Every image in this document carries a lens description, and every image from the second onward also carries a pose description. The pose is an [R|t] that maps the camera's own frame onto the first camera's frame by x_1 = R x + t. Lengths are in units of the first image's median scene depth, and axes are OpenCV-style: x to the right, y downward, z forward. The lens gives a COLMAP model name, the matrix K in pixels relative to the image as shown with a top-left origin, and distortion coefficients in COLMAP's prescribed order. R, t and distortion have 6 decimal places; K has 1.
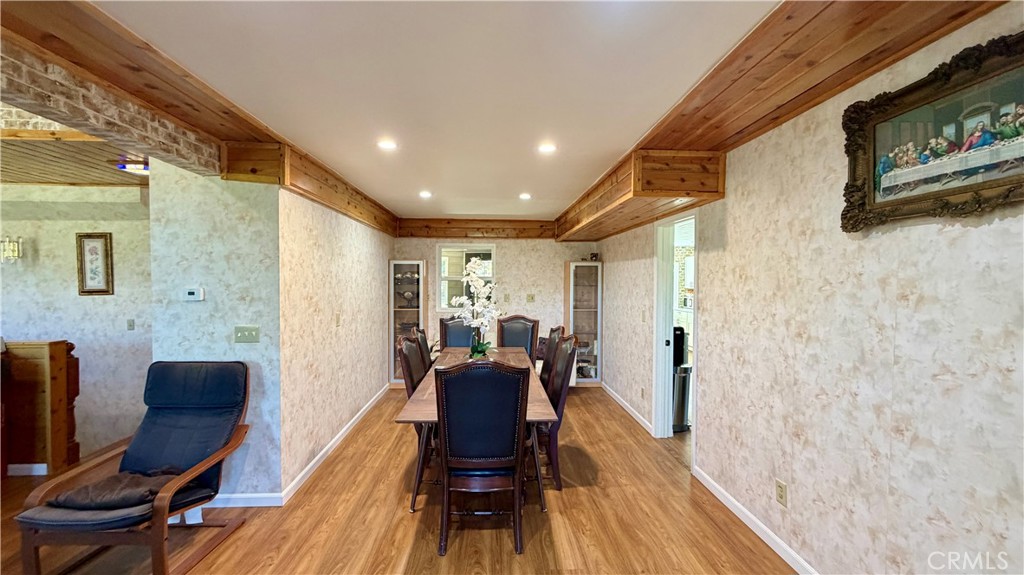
lens RADIAL K [[408.7, 0, 510.4], [0, 408.7, 290.0], [0, 0, 1]] dist [0.000681, -0.000123]
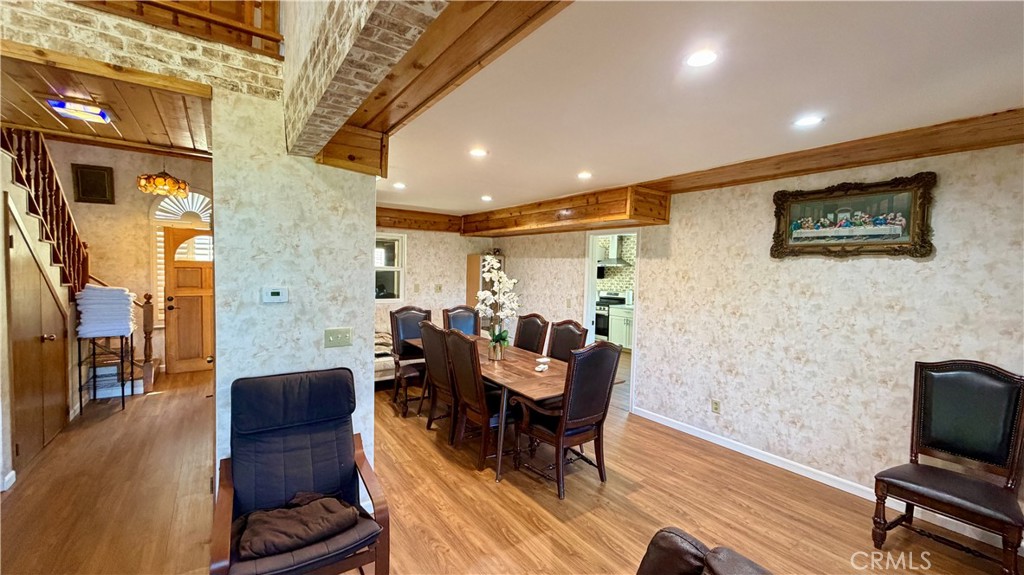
lens RADIAL K [[408.7, 0, 509.9], [0, 408.7, 291.0], [0, 0, 1]] dist [0.000681, -0.000123]
pose [[0.845887, -0.012407, 0.533218, -0.821083], [-0.009059, 0.999251, 0.037622, -0.033551], [-0.533285, -0.036654, 0.845141, 0.034922]]
